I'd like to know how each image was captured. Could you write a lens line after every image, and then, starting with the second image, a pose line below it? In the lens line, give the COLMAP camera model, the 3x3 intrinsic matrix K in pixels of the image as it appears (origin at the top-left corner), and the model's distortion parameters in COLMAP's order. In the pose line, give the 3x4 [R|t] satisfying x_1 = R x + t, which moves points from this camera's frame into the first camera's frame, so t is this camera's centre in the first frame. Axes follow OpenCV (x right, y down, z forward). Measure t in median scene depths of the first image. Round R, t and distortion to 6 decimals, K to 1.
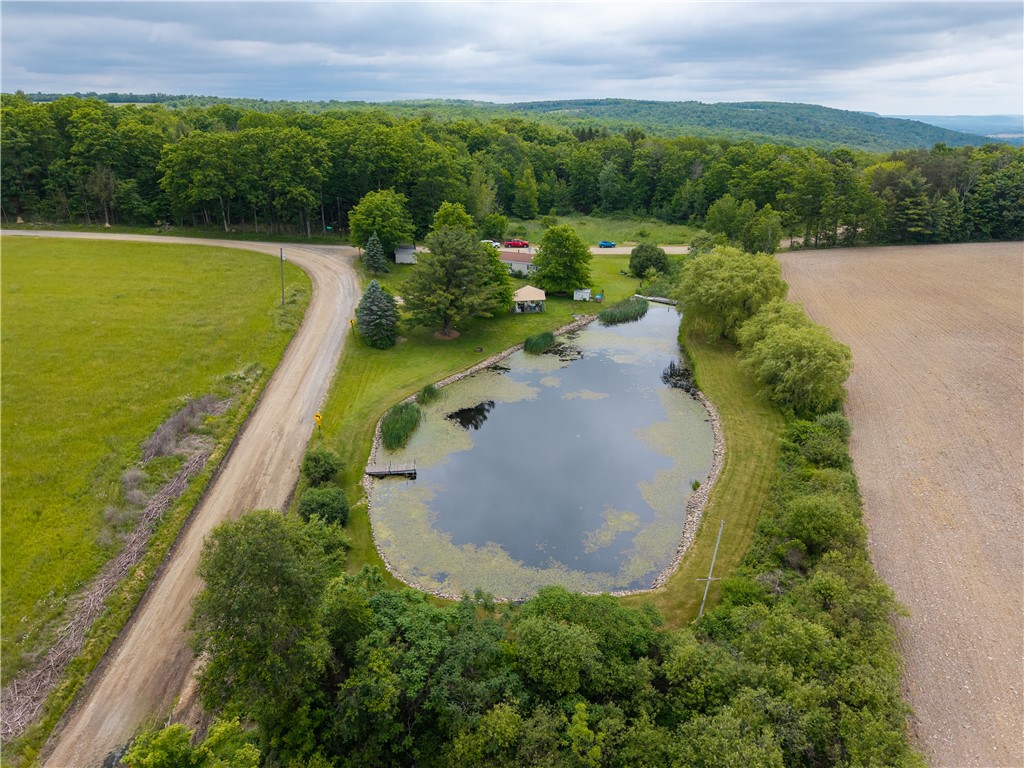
lens RADIAL K [[694.0, 0, 514.4], [0, 694.0, 388.7], [0, 0, 1]] dist [0.010816, -0.007273]
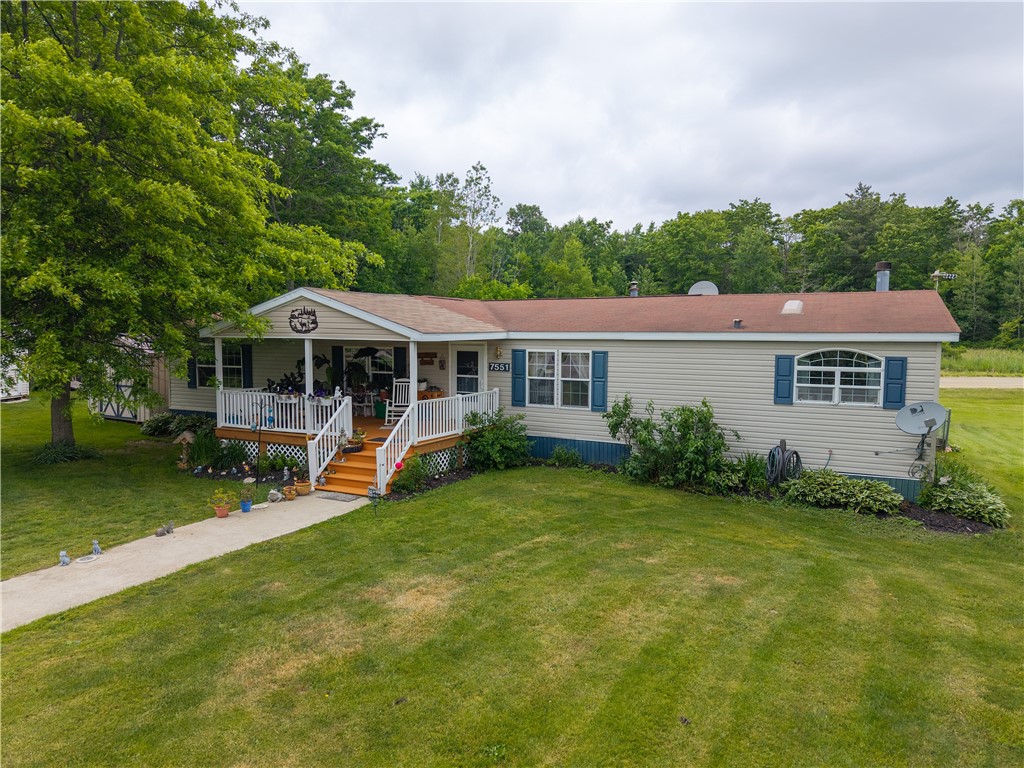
lens RADIAL K [[694.0, 0, 514.5], [0, 694.0, 385.0], [0, 0, 1]] dist [0.010816, -0.007273]
pose [[0.999891, -0.000821, -0.014722, -0.020591], [-0.003494, 0.956804, -0.290712, -0.164355], [0.014325, 0.290732, 0.956697, 1.026515]]
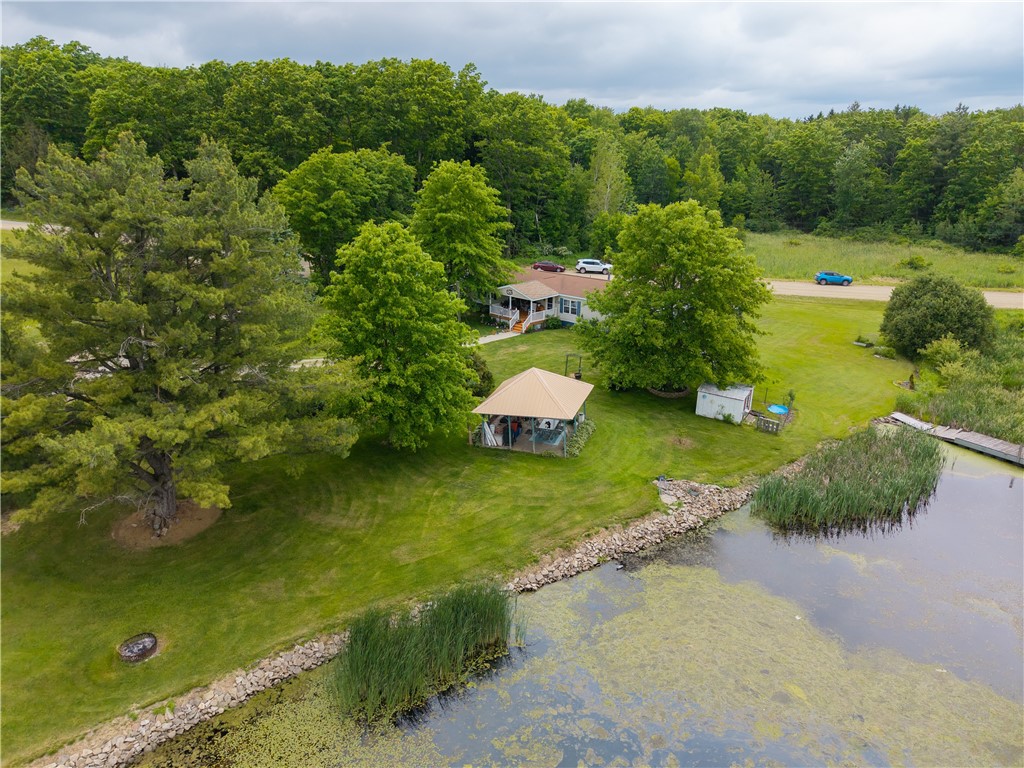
lens RADIAL K [[694.0, 0, 494.6], [0, 694.0, 381.3], [0, 0, 1]] dist [0.010816, -0.007273]
pose [[0.941727, 0.103195, -0.320159, 0.102565], [-0.122506, 0.991632, -0.040717, -0.120930], [0.313278, 0.077565, 0.946488, 0.651477]]
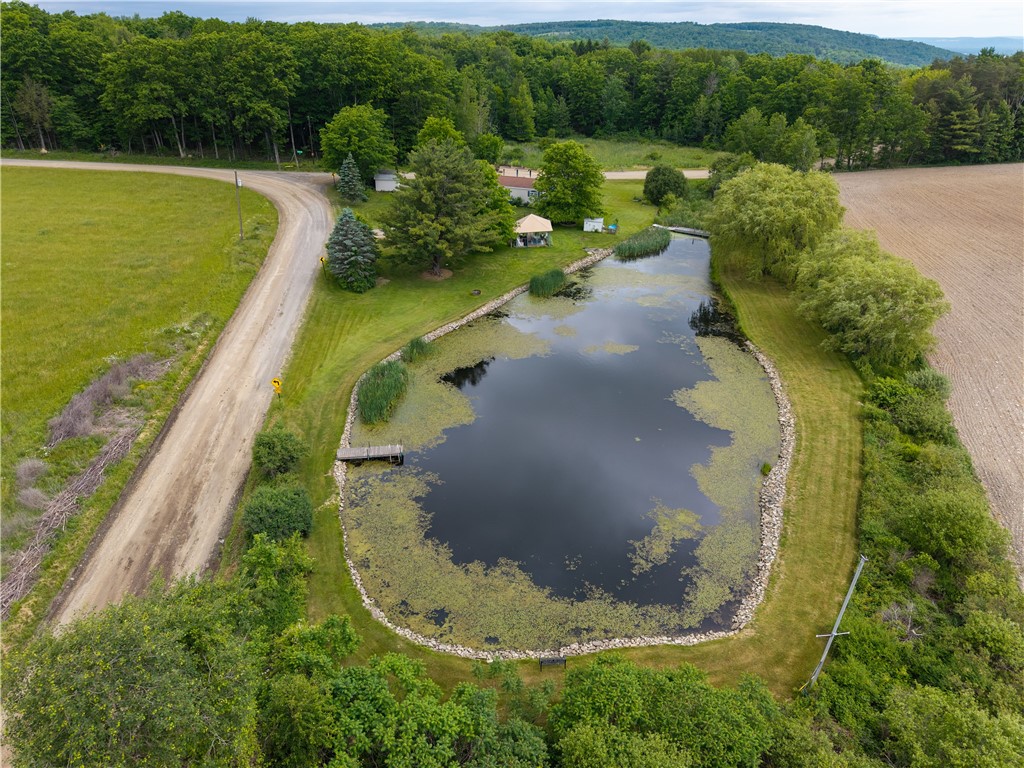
lens RADIAL K [[694.0, 0, 511.6], [0, 694.0, 387.7], [0, 0, 1]] dist [0.010816, -0.007273]
pose [[0.999872, -0.013002, 0.009303, -0.014669], [0.012133, 0.996047, 0.087994, -0.011979], [-0.010411, -0.087870, 0.996078, 0.129890]]
